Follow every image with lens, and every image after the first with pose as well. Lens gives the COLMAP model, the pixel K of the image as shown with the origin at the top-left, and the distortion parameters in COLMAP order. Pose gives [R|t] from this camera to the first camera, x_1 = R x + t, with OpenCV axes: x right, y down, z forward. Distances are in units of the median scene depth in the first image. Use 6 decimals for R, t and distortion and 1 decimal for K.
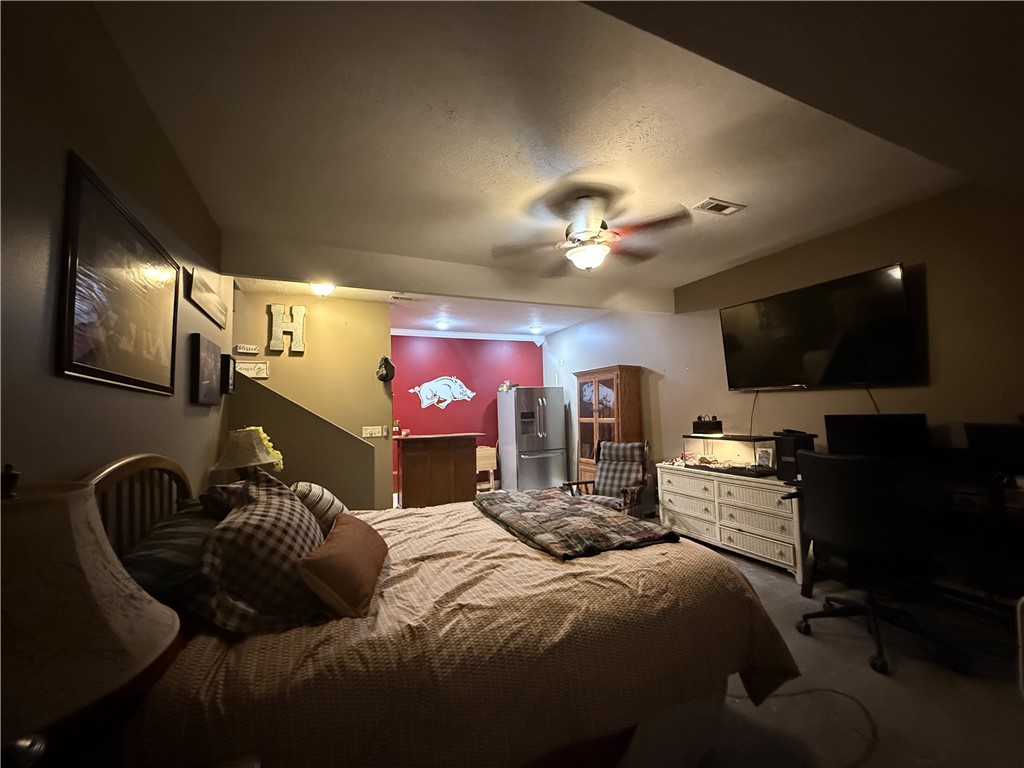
lens RADIAL K [[407.6, 0, 512.6], [0, 407.6, 383.7], [0, 0, 1]] dist [-0.003138, 0.000992]
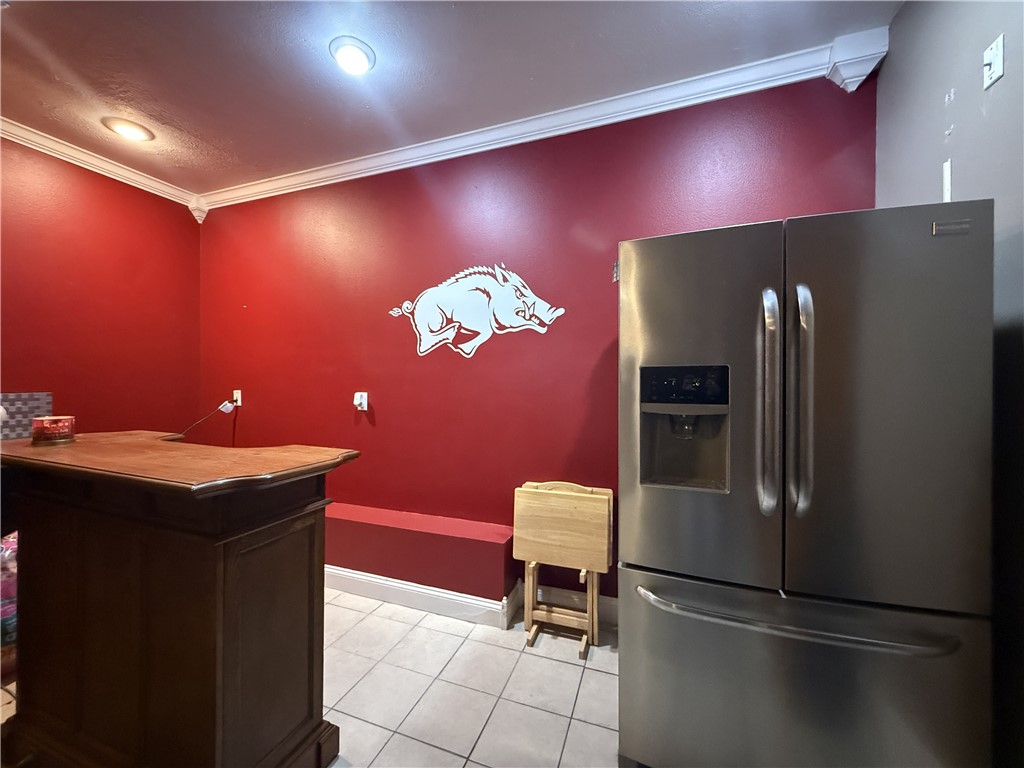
lens RADIAL K [[407.6, 0, 506.7], [0, 407.6, 381.7], [0, 0, 1]] dist [-0.003138, 0.000992]
pose [[0.695863, 0.032297, -0.717448, 0.111107], [0.020475, 0.997690, 0.064771, 0.059929], [0.717882, -0.059762, 0.693595, 0.773977]]
